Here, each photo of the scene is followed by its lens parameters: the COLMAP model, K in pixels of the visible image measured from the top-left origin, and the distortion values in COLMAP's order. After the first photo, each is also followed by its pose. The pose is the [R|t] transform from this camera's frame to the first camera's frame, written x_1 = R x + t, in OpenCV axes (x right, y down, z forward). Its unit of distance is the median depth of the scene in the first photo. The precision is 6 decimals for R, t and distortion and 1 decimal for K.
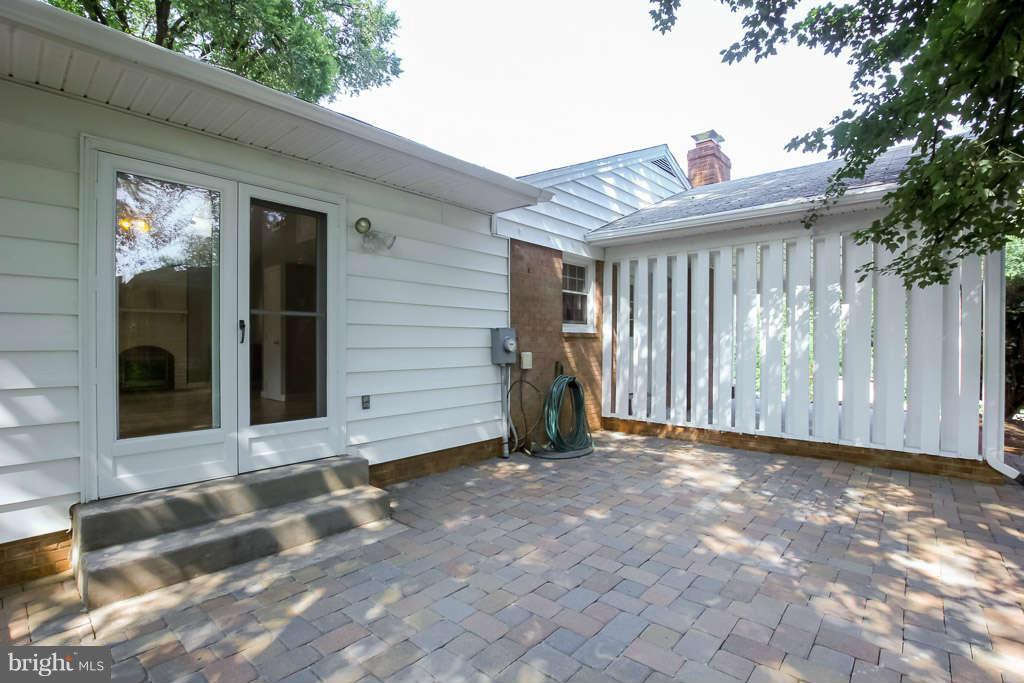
lens RADIAL K [[475.0, 0, 514.8], [0, 475.0, 343.6], [0, 0, 1]] dist [-0.025358, 0.000896]
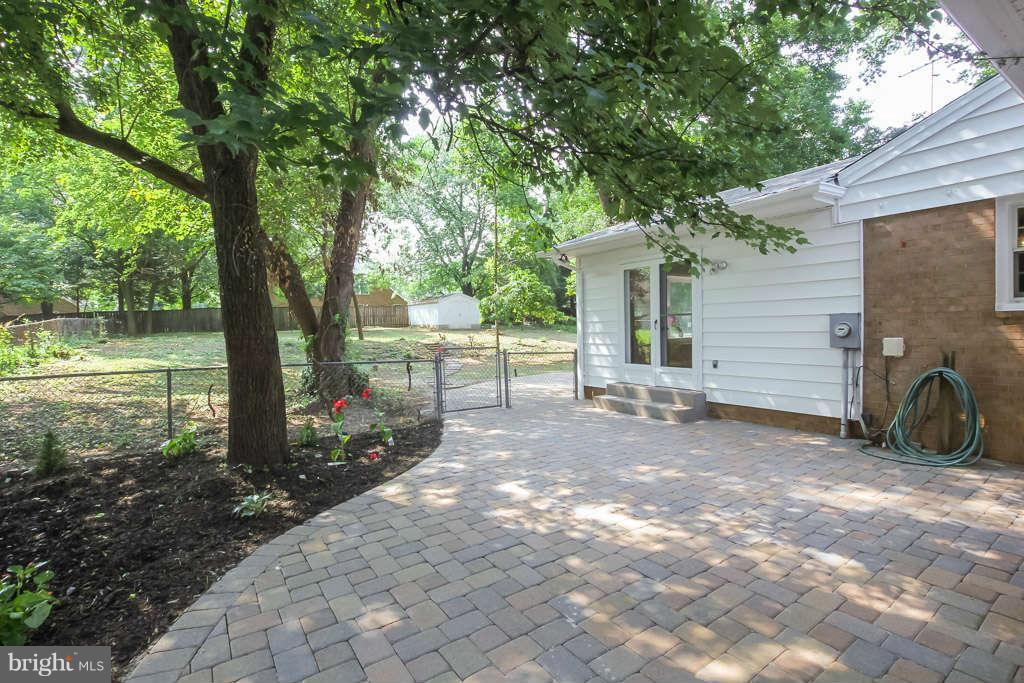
lens RADIAL K [[475.0, 0, 511.7], [0, 475.0, 339.9], [0, 0, 1]] dist [-0.025358, 0.000896]
pose [[-0.258316, 0.030662, -0.965574, 1.570479], [0.018695, 0.999468, 0.026737, -0.022474], [0.965880, -0.011145, -0.258752, 0.776669]]
